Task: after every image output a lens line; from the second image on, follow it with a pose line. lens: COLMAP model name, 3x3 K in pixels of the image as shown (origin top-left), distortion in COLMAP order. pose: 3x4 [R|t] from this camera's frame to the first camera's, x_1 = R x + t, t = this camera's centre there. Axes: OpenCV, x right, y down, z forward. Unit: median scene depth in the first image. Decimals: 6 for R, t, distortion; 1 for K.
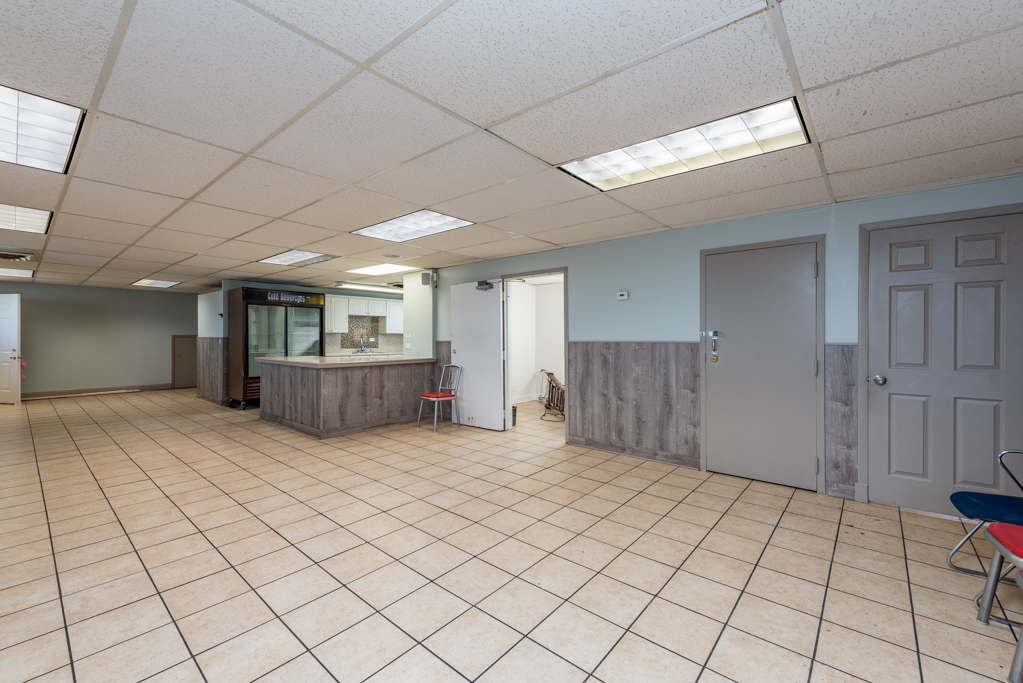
lens RADIAL K [[411.3, 0, 511.5], [0, 411.3, 341.5], [0, 0, 1]] dist [0.015486, 0.000047]
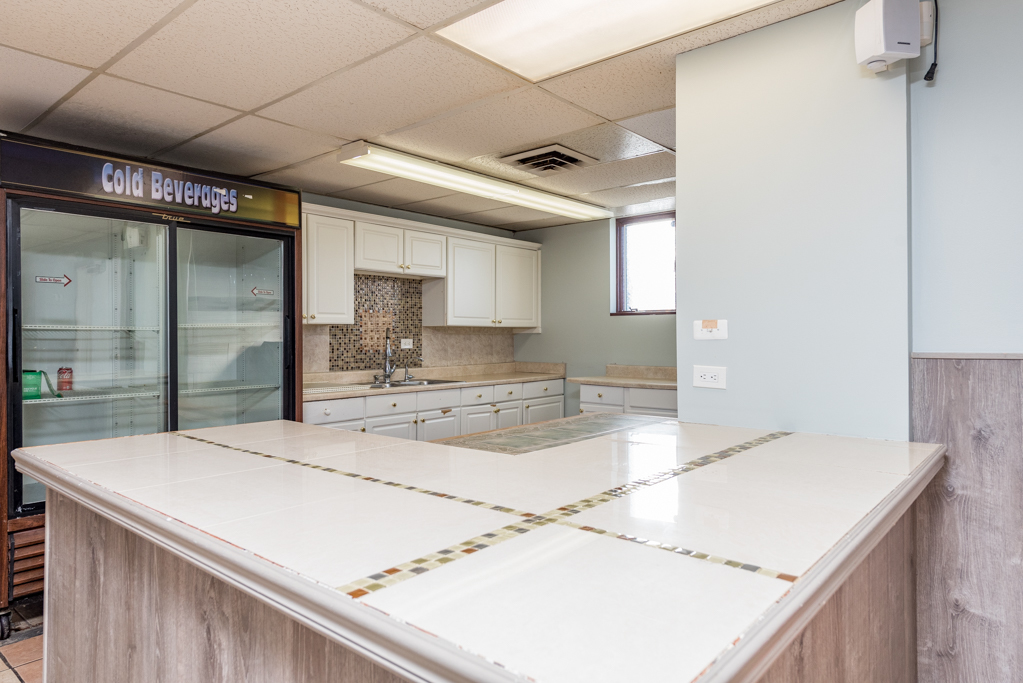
lens RADIAL K [[642.7, 0, 511.5], [0, 642.7, 341.5], [0, 0, 1]] dist [-0.005228, -0.001295]
pose [[0.999860, 0.013684, 0.009678, -0.369645], [-0.013759, 0.999875, 0.007753, -0.017427], [-0.009571, -0.007885, 0.999923, 0.656422]]
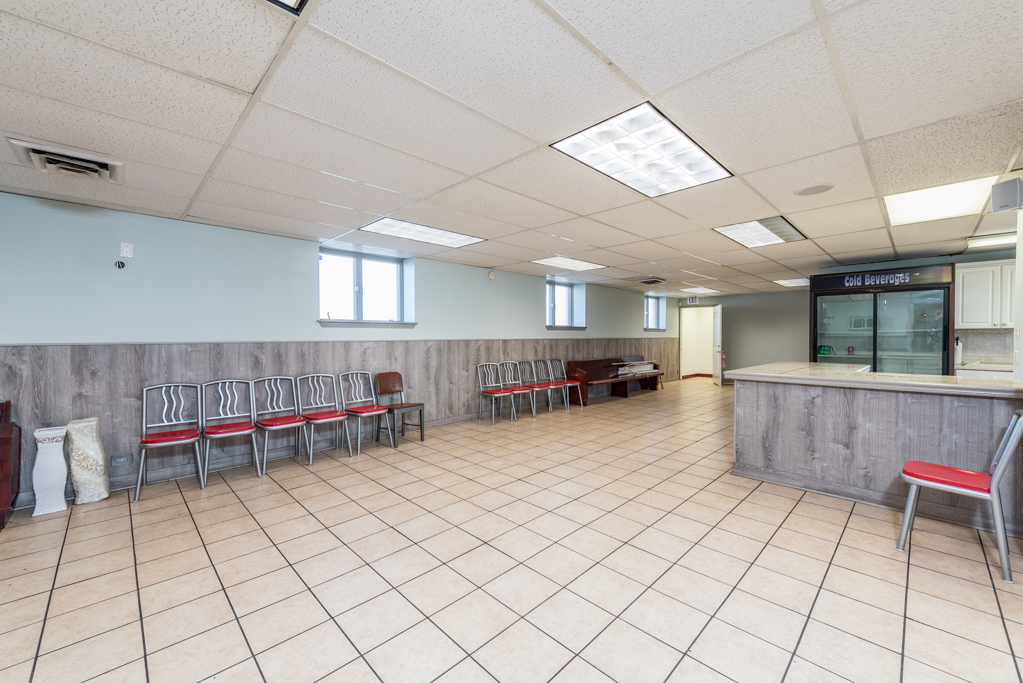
lens RADIAL K [[411.3, 0, 511.5], [0, 411.3, 341.5], [0, 0, 1]] dist [0.015486, 0.000047]
pose [[-0.081770, 0.011594, -0.996584, 0.234837], [-0.009470, 0.999878, 0.012409, -0.005525], [0.996606, 0.010452, -0.081650, 0.498807]]
